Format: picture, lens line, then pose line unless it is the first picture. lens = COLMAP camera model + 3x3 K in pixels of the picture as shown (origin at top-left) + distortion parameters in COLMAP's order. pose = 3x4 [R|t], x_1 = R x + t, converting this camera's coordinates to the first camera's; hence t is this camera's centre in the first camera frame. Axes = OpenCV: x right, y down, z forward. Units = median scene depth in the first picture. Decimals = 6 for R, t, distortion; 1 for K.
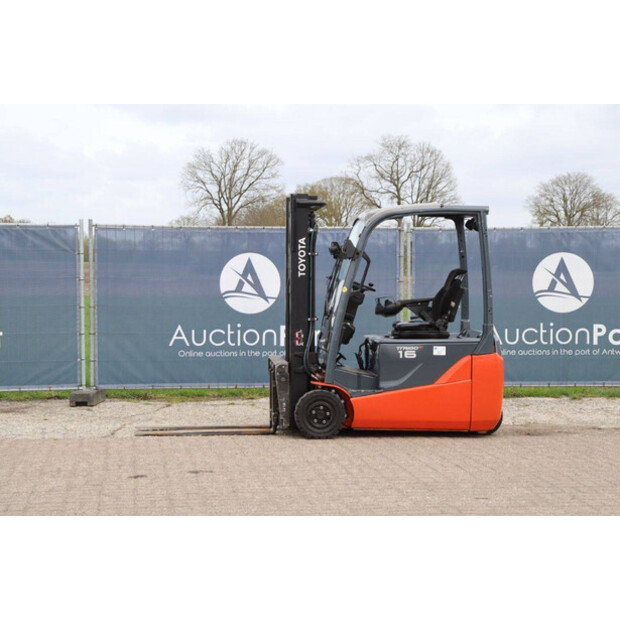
lens RADIAL K [[1332.5, 0, 310.0], [0, 1332.5, 310.0], [0, 0, 1]] dist [0.326819, 0.122111]
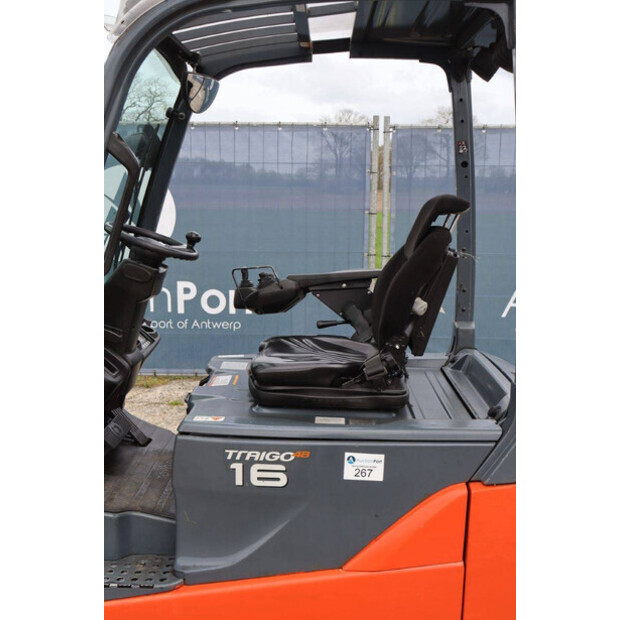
lens RADIAL K [[717.4, 0, 310.0], [0, 717.4, 310.0], [0, 0, 1]] dist [-0.017186, -0.024718]
pose [[0.991900, 0.029476, -0.123550, 0.098508], [-0.012758, 0.990902, 0.133981, -0.025545], [0.126375, -0.131320, 0.983252, 0.799082]]
